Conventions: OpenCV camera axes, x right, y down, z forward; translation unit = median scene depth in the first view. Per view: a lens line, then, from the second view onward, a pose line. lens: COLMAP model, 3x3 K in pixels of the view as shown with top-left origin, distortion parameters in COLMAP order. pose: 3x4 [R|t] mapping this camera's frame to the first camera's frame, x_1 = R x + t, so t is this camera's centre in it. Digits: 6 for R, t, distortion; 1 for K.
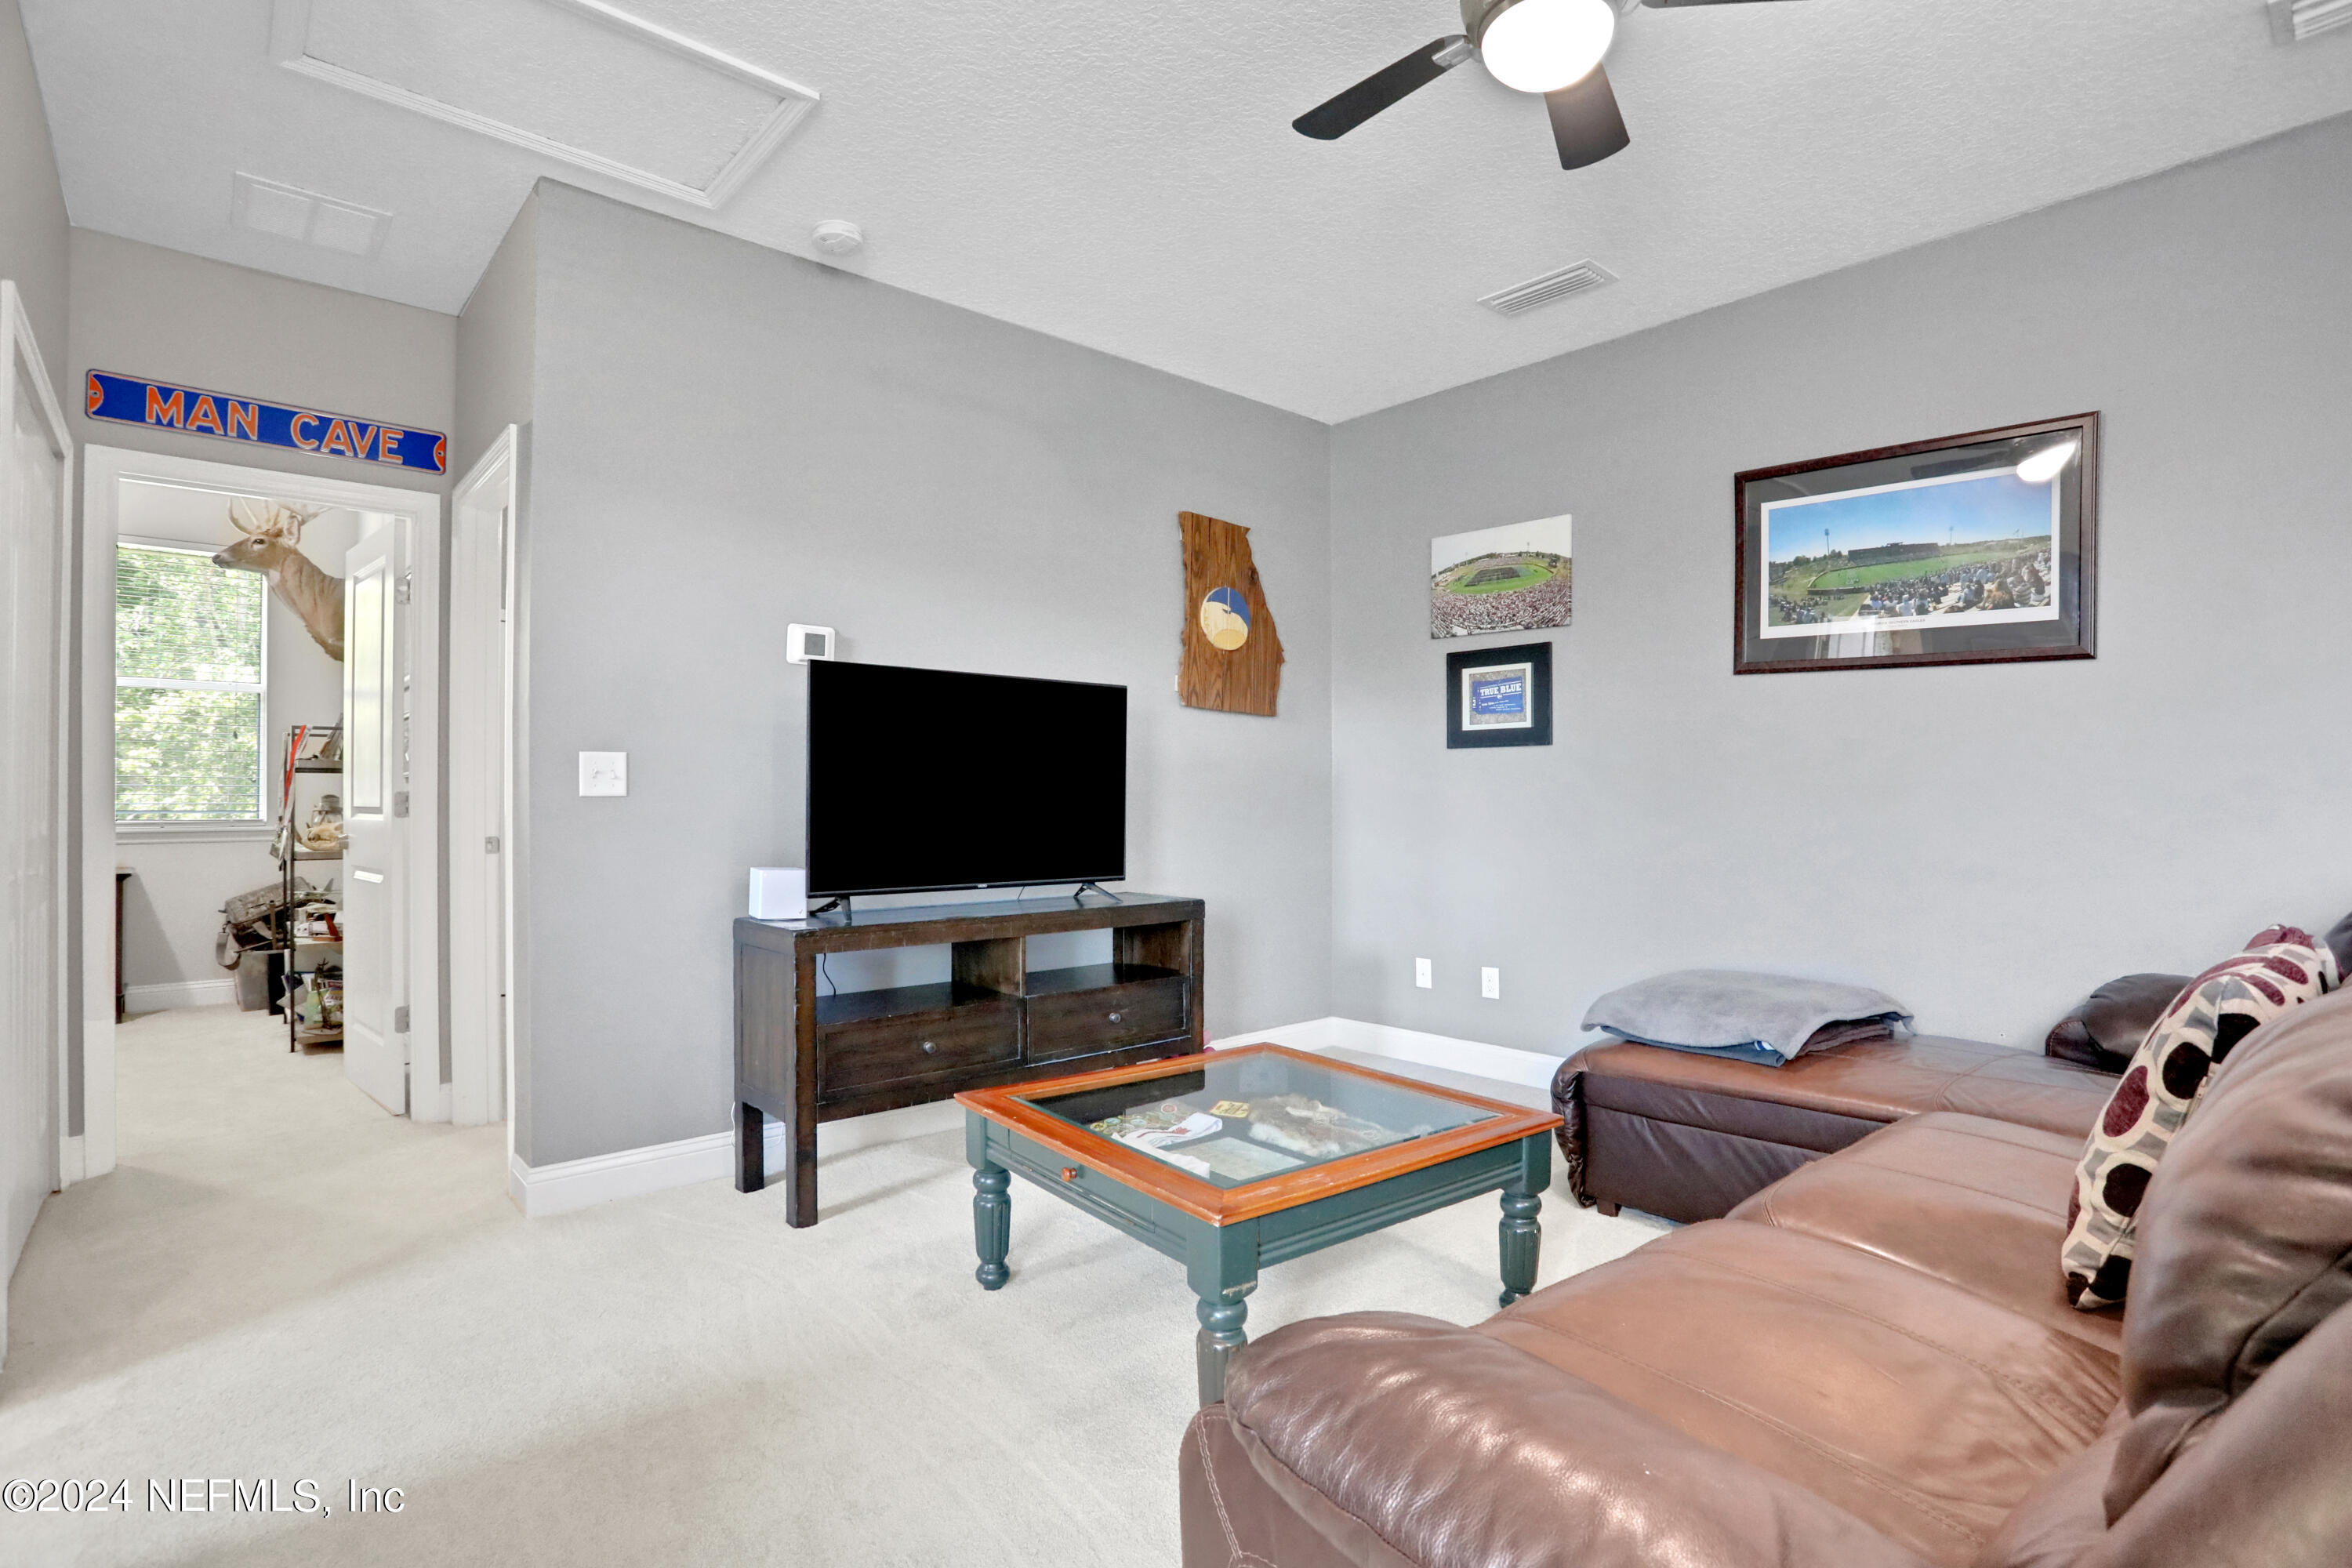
lens RADIAL K [[1122.9, 0, 1170.1], [0, 1122.9, 782.9], [0, 0, 1]] dist [-0.062070, 0.021461]
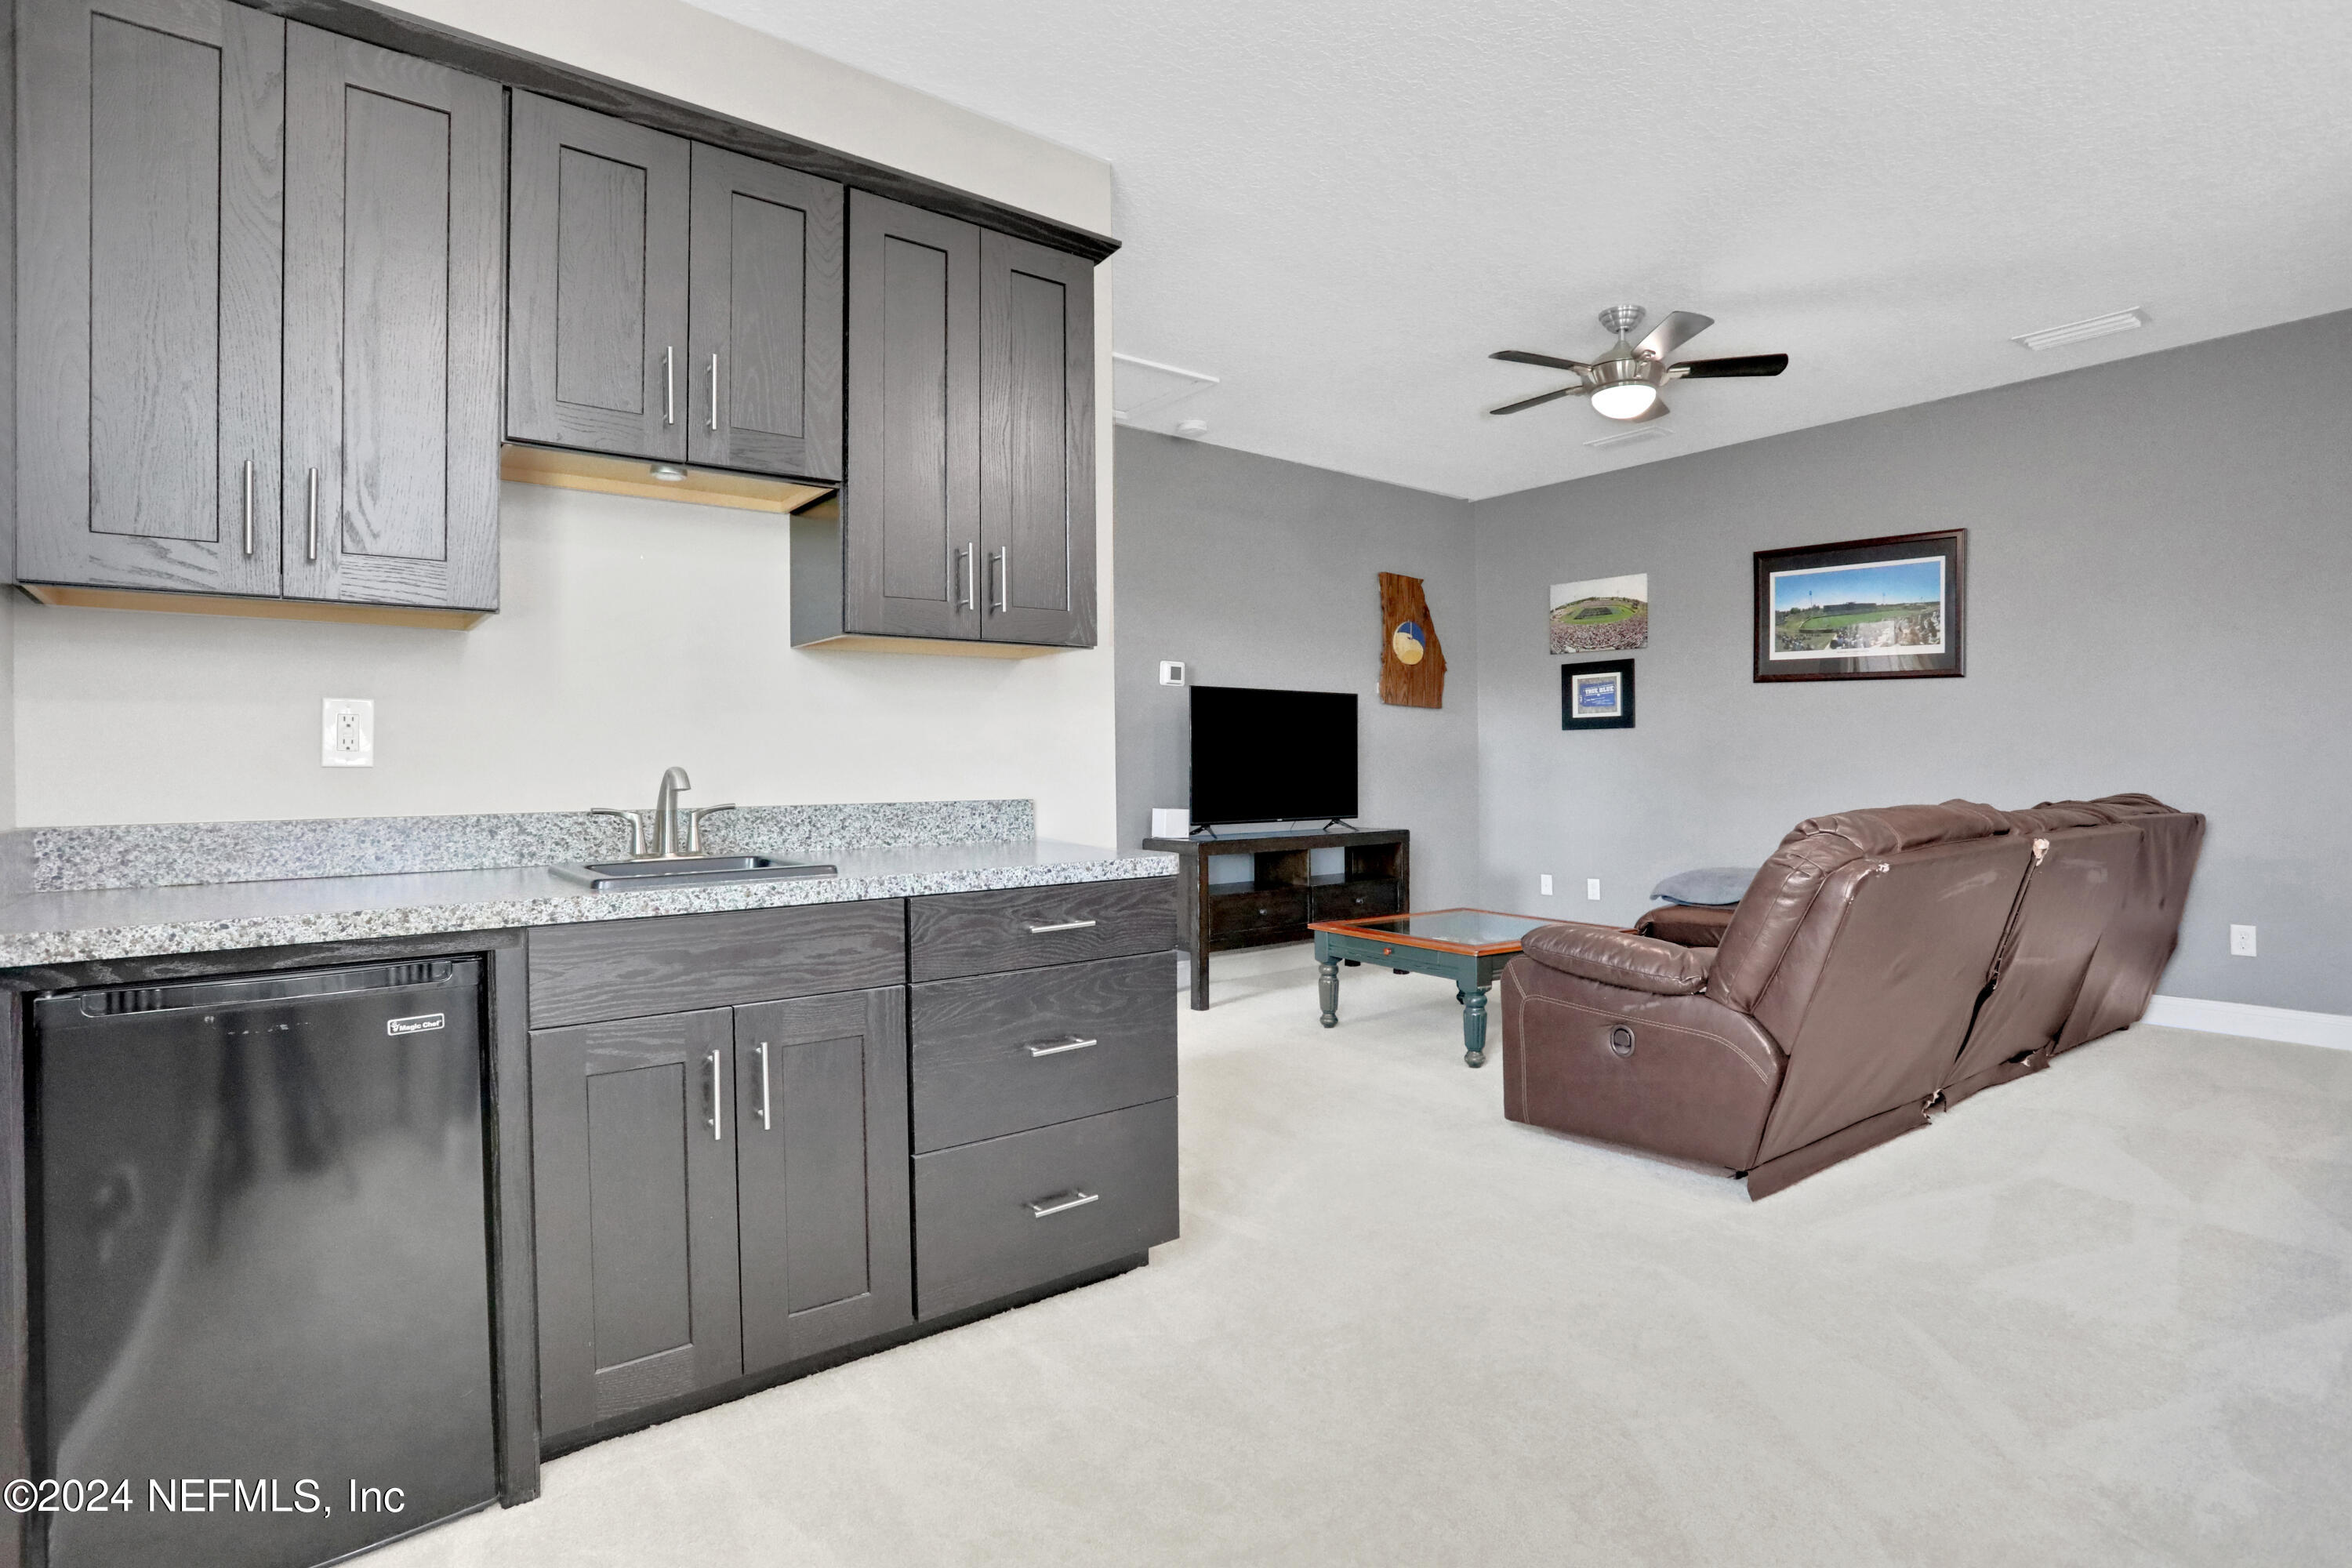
lens RADIAL K [[1211.6, 0, 1179.3], [0, 1211.6, 764.7], [0, 0, 1]] dist [-0.030876, 0.027922]
pose [[0.998961, -0.009407, -0.044600, -0.211548], [0.009861, 0.999902, 0.009966, -0.007158], [0.044501, -0.010395, 0.998955, -0.696228]]
